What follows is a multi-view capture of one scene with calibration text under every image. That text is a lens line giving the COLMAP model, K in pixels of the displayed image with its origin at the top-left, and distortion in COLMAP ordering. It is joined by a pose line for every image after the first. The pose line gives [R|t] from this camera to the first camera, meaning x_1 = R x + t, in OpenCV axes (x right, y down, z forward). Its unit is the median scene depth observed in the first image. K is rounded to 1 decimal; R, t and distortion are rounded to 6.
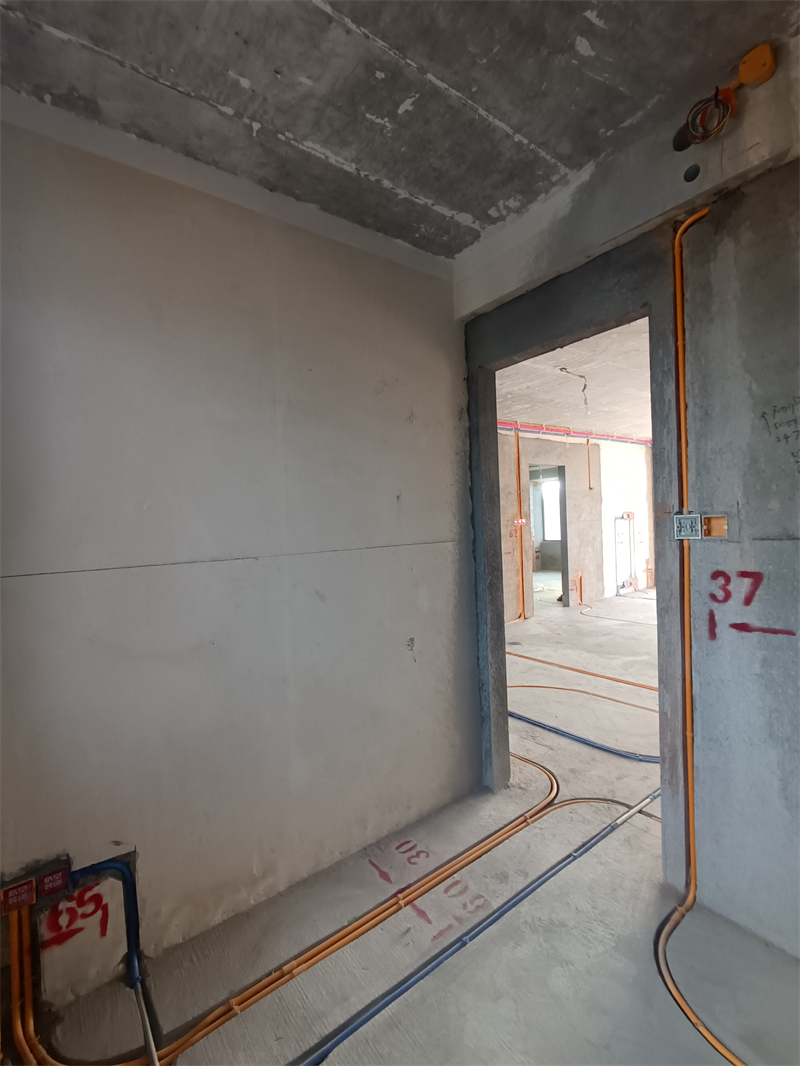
lens RADIAL K [[488.5, 0, 405.4], [0, 488.5, 538.7], [0, 0, 1]] dist [-0.001821, -0.001849]
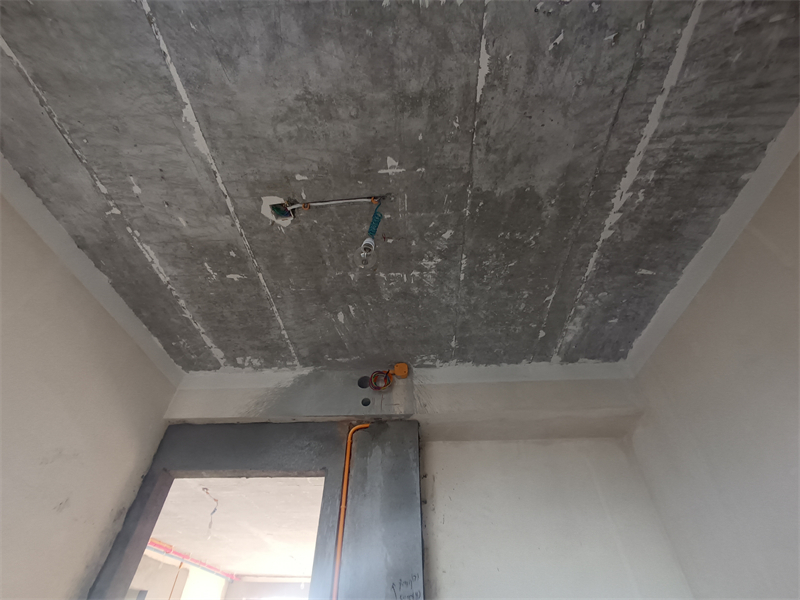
lens RADIAL K [[366.6, 0, 396.7], [0, 366.6, 304.7], [0, 0, 1]] dist [-0.001821, -0.001849]
pose [[0.649286, 0.562955, 0.511380, -0.161347], [-0.010883, 0.679195, -0.733877, -0.035099], [-0.760466, 0.470931, 0.447118, 0.157228]]
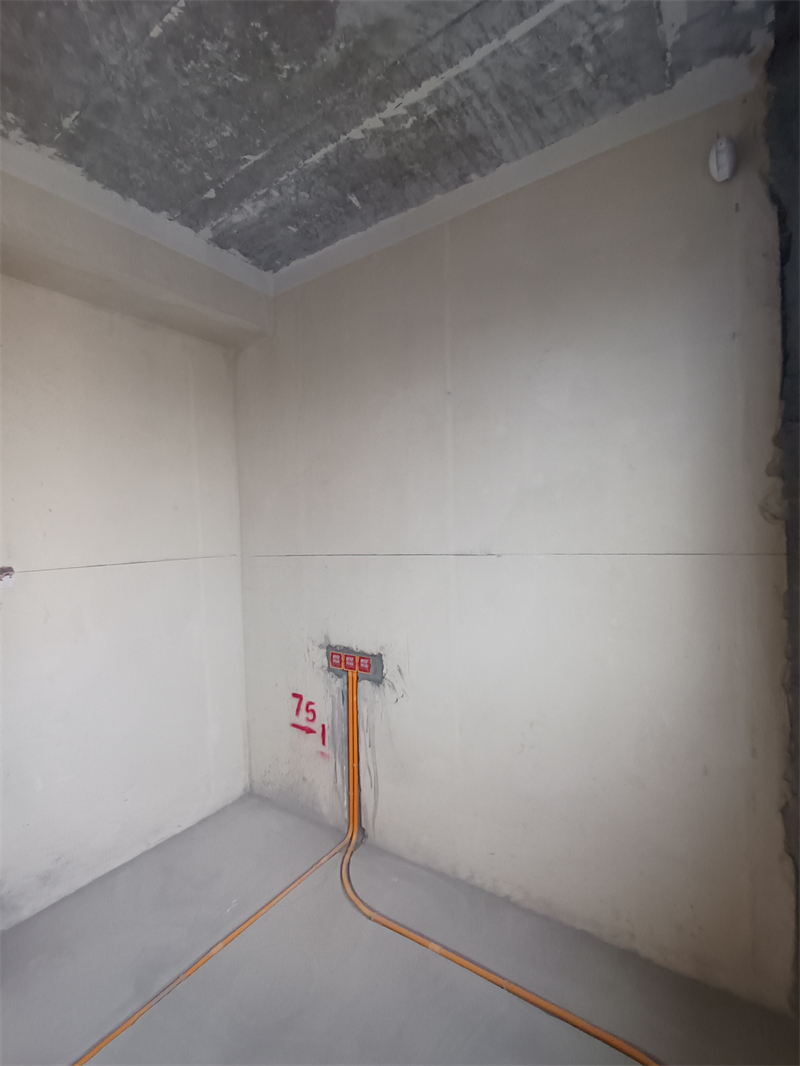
lens RADIAL K [[488.5, 0, 406.8], [0, 488.5, 537.9], [0, 0, 1]] dist [-0.001821, -0.001849]
pose [[-0.318659, 0.039055, 0.947064, -0.365936], [0.082418, 0.996508, -0.013362, 0.004144], [-0.944279, 0.073798, -0.320765, 0.341671]]
